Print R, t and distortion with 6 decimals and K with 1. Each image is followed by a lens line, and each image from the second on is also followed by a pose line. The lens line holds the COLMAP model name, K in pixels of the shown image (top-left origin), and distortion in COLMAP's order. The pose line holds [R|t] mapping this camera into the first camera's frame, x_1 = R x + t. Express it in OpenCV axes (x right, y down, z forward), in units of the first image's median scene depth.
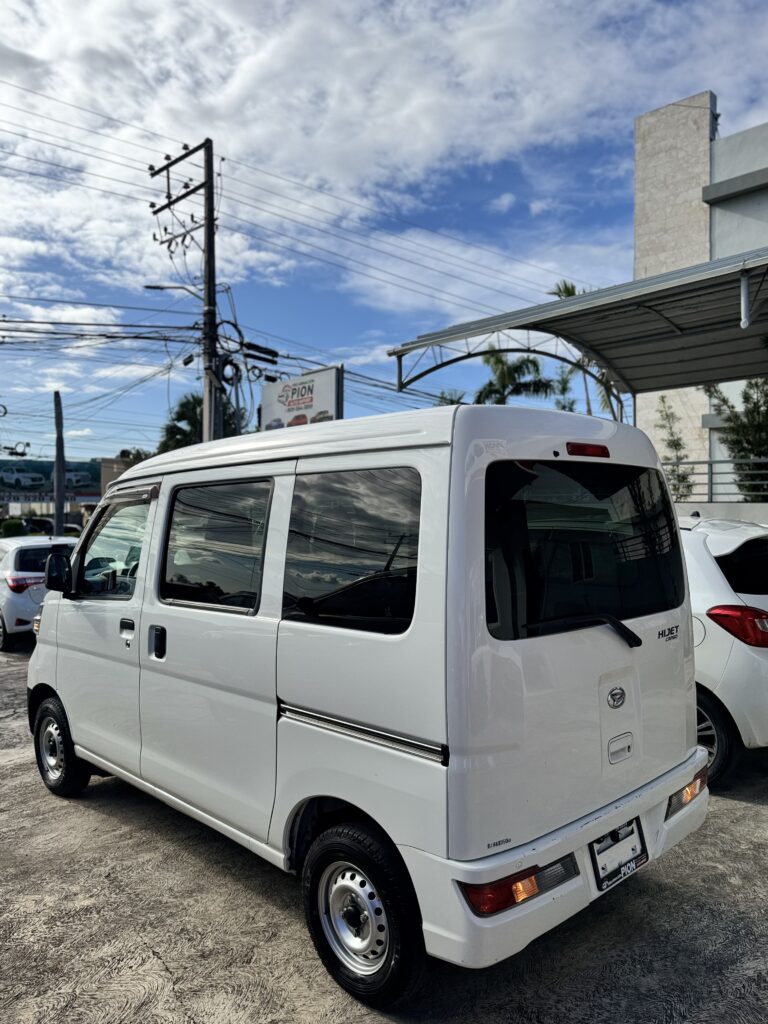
lens RADIAL K [[770.2, 0, 381.7], [0, 770.2, 505.5], [0, 0, 1]] dist [0.002781, -0.011638]
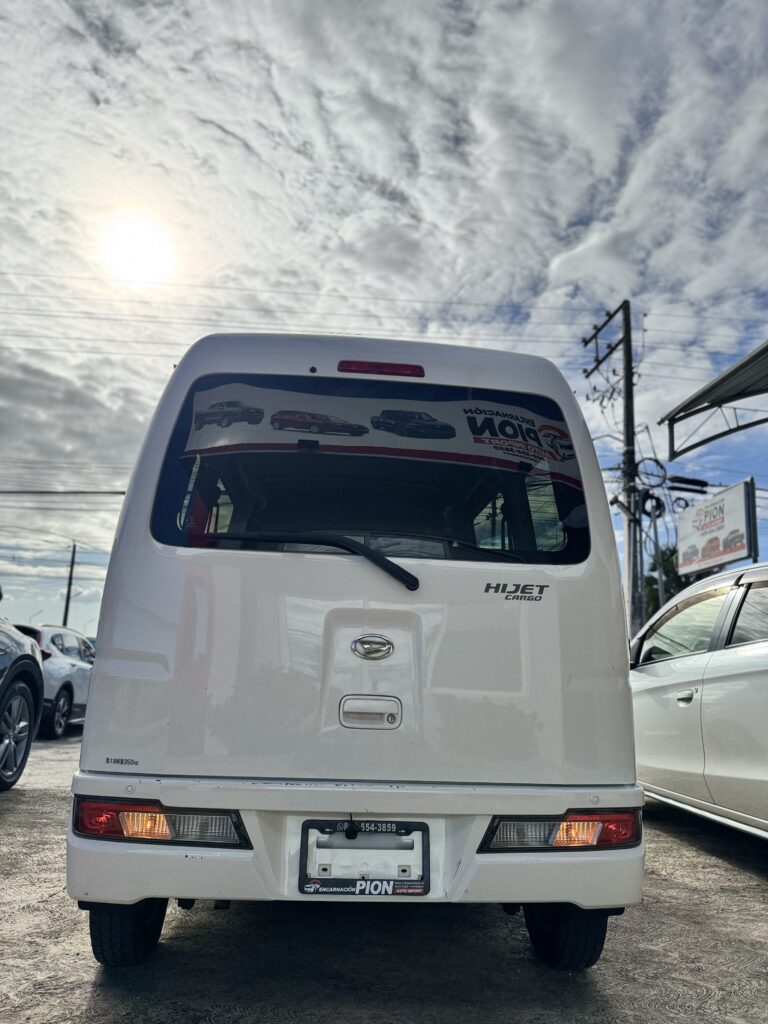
lens RADIAL K [[722.8, 0, 384.0], [0, 722.8, 514.6], [0, 0, 1]] dist [0.007053, -0.006625]
pose [[0.765160, -0.107007, -0.634885, 0.134755], [-0.034427, 0.977881, -0.206308, 0.045222], [0.642919, 0.179715, 0.744552, 0.073260]]
